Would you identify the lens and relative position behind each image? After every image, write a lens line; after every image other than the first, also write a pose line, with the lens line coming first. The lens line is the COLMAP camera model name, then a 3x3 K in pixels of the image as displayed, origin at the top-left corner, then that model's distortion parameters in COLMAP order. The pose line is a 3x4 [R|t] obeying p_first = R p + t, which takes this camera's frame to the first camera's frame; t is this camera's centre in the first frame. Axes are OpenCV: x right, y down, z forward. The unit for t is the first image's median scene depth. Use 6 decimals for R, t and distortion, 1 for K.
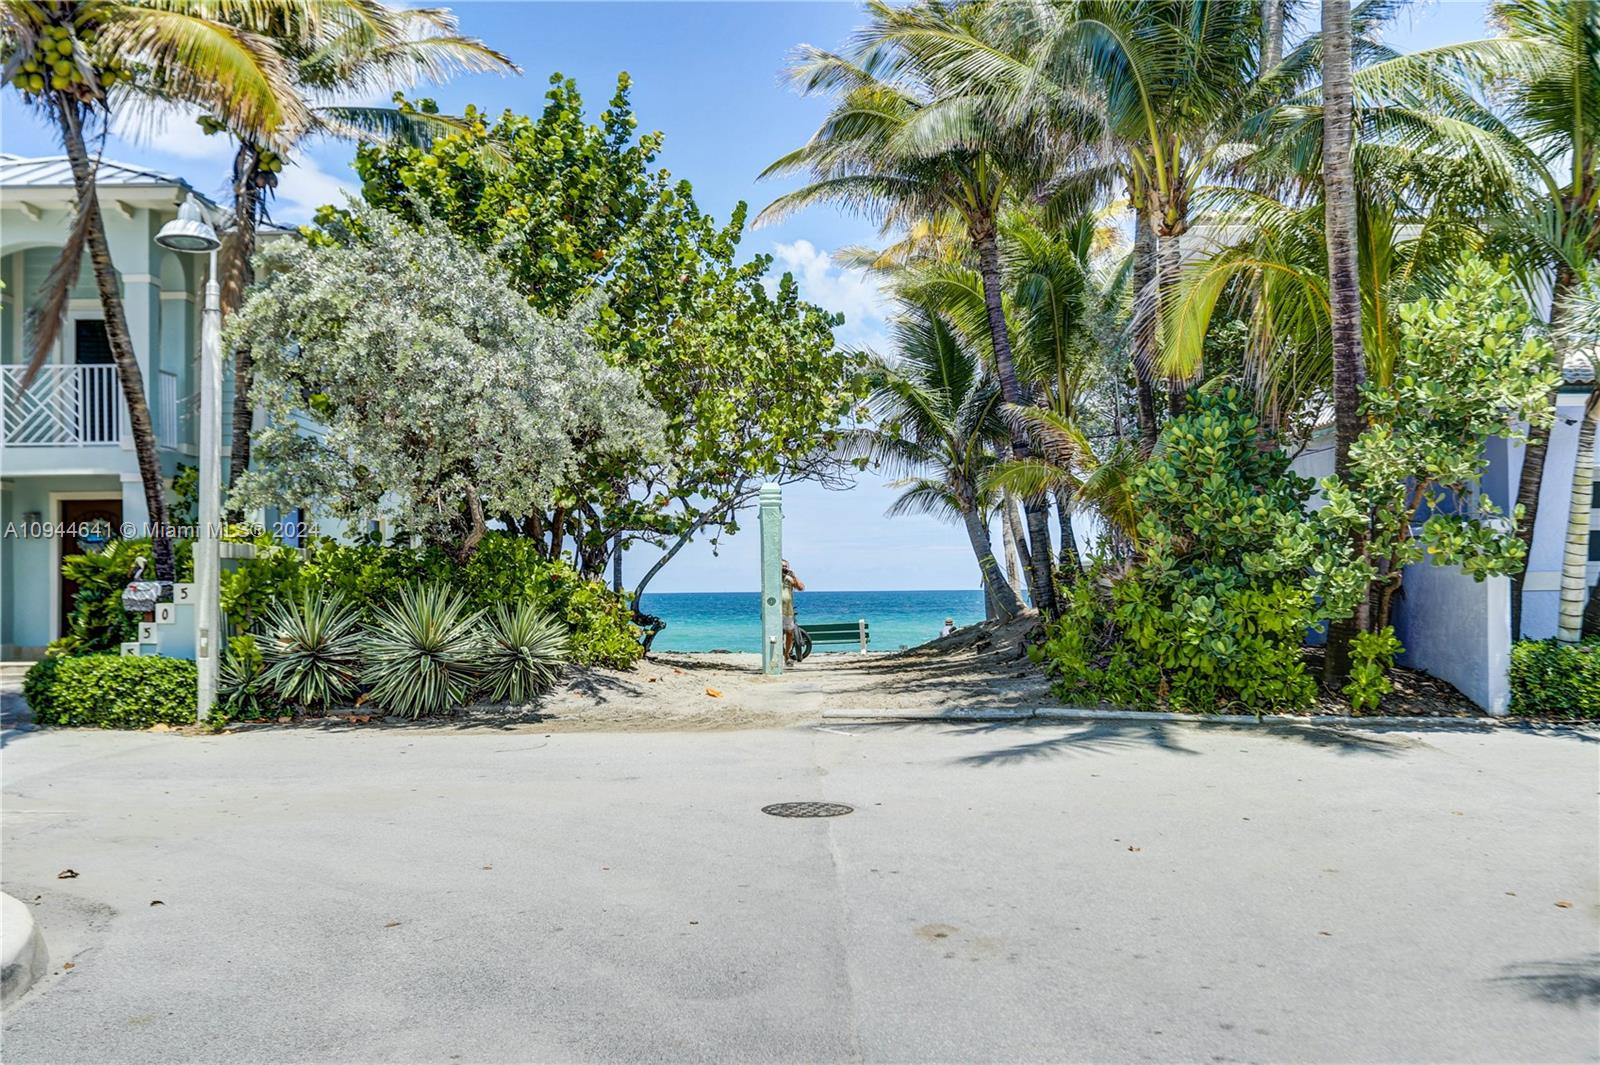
lens RADIAL K [[1921.8, 0, 800.0], [0, 1921.8, 532.5], [0, 0, 1]] dist [0.009039, 0.004506]
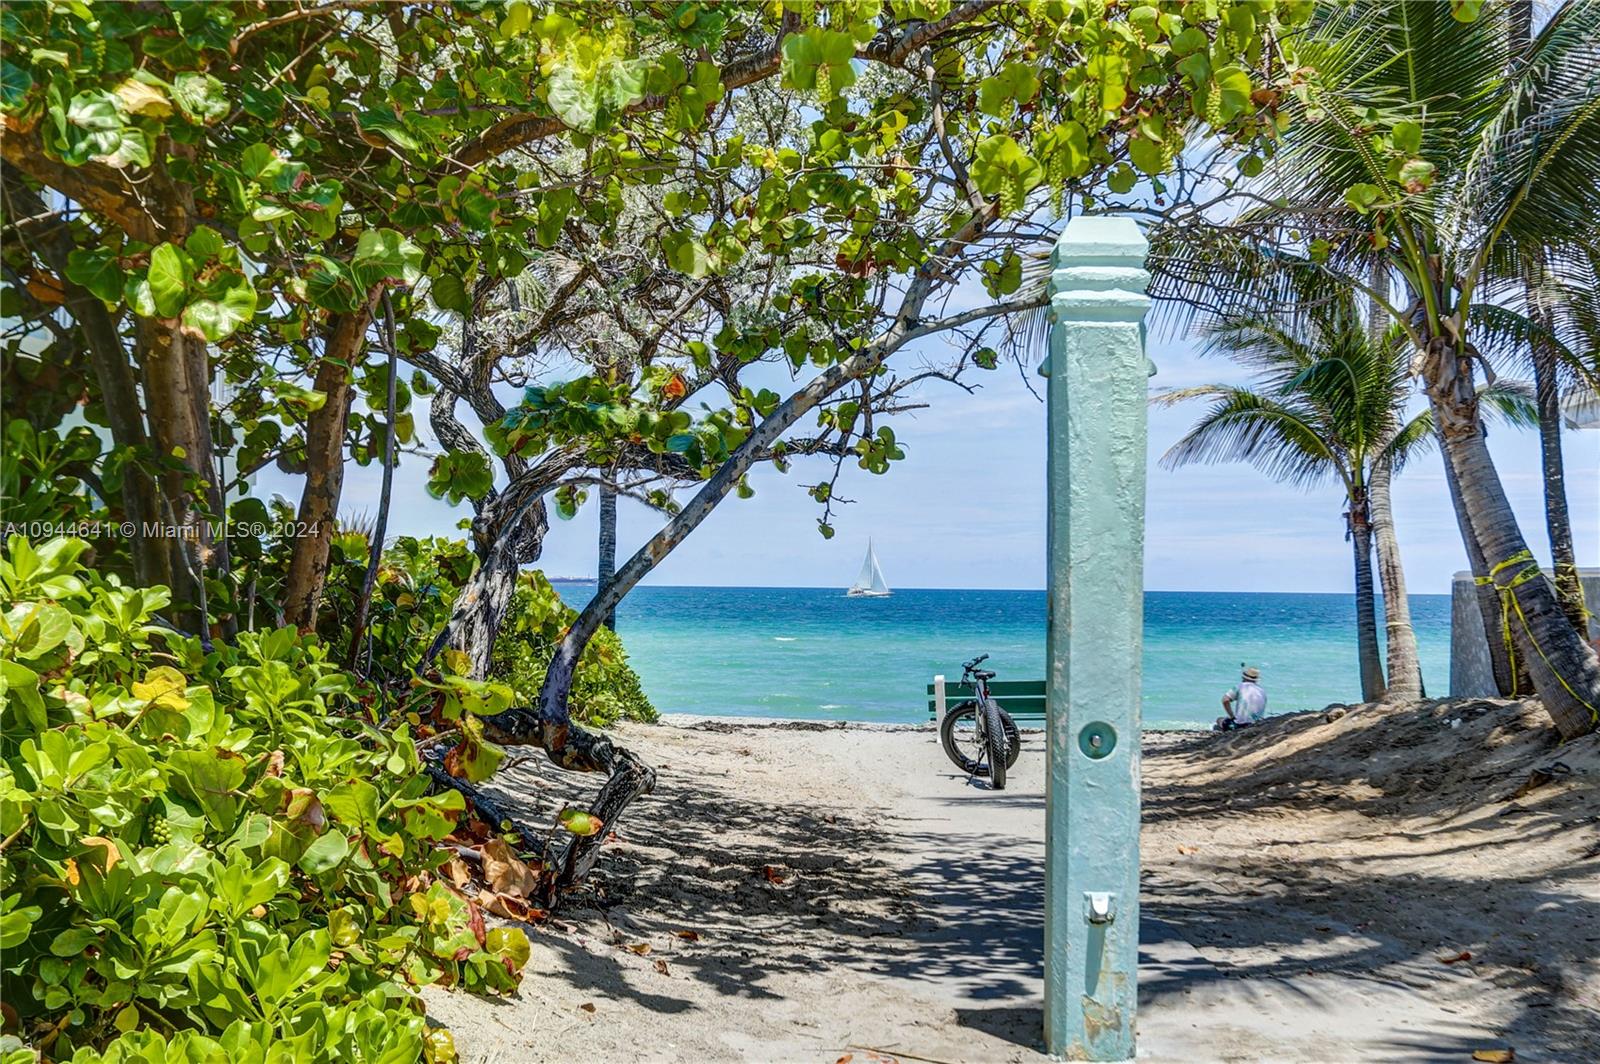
lens RADIAL K [[1921.8, 0, 800.0], [0, 1921.8, 532.0], [0, 0, 1]] dist [0.009039, 0.004506]
pose [[0.999055, 0.020898, -0.038108, -0.045403], [-0.020623, 0.999758, 0.007604, 0.011281], [0.038258, -0.006811, 0.999245, 0.884912]]
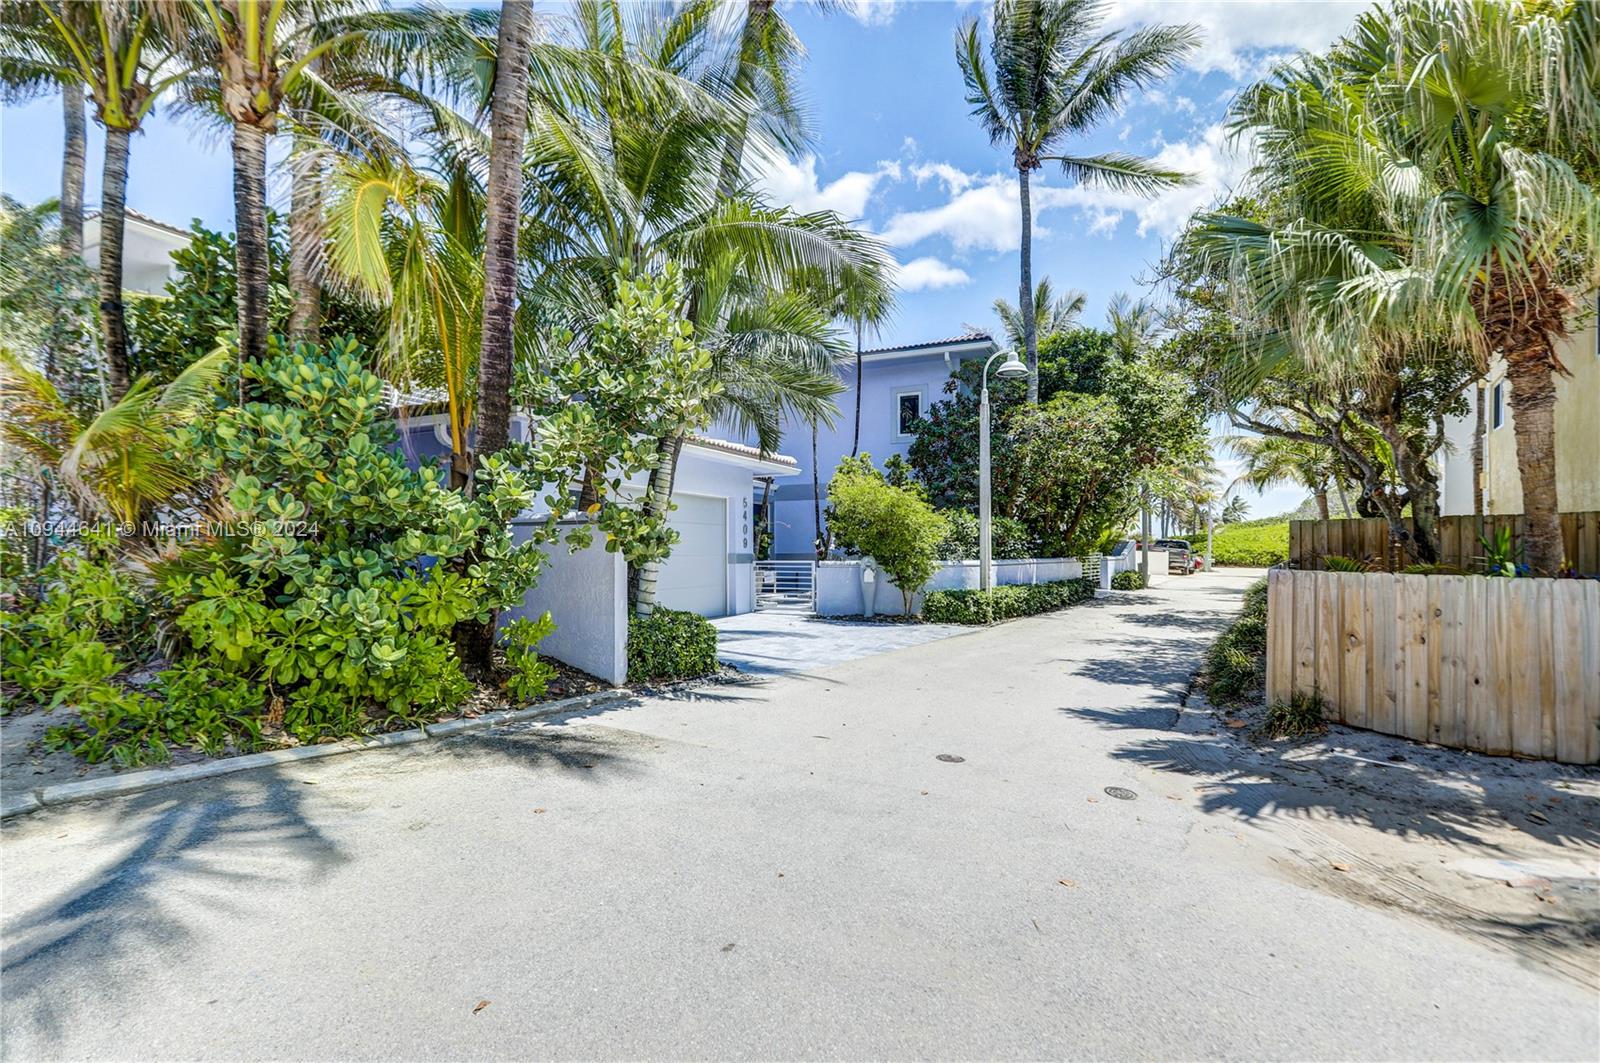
lens RADIAL K [[746.8, 0, 833.6], [0, 746.8, 554.7], [0, 0, 1]] dist [0.005985, 0.000174]
pose [[0.440890, 0.004694, 0.897549, 0.022173], [-0.028547, 0.999554, 0.008796, 0.010716], [-0.897107, -0.029500, 0.440827, 0.651275]]
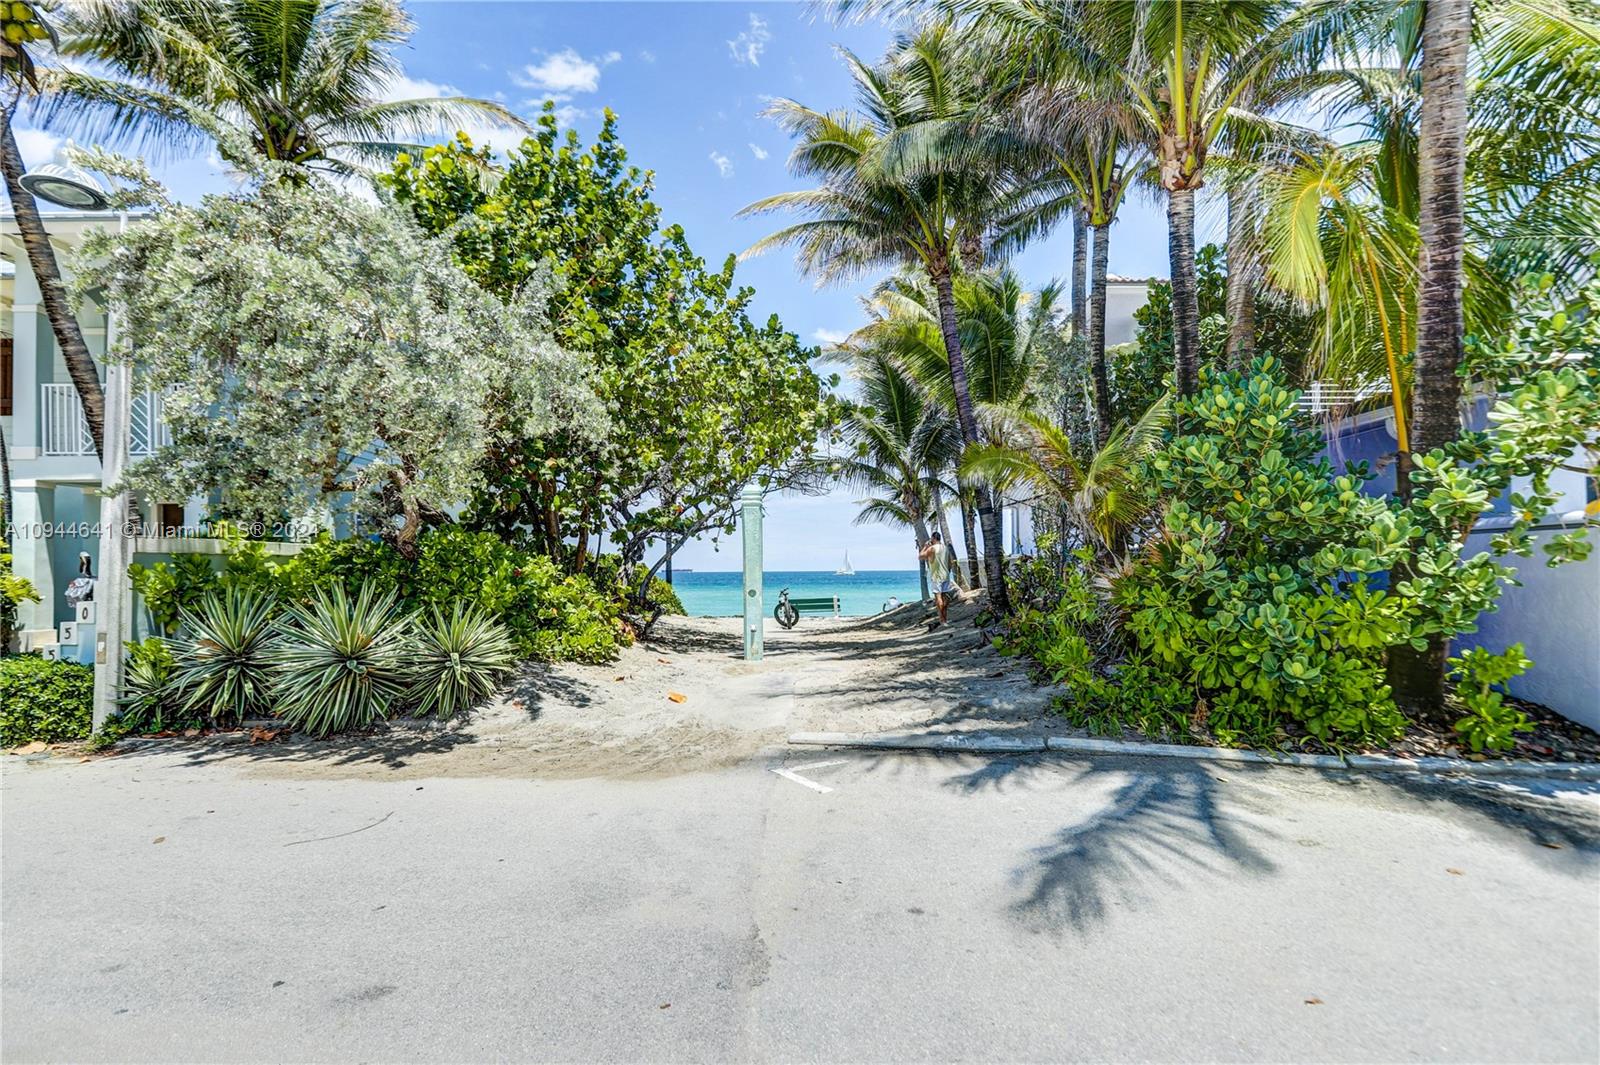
lens RADIAL K [[875.0, 0, 748.9], [0, 875.0, 548.2], [0, 0, 1]] dist [-0.000467, 0.000560]
pose [[0.997825, 0.000775, -0.065913, 0.019216], [-0.000272, 0.999971, 0.007635, 0.007278], [0.065917, -0.007600, 0.997796, 0.587686]]
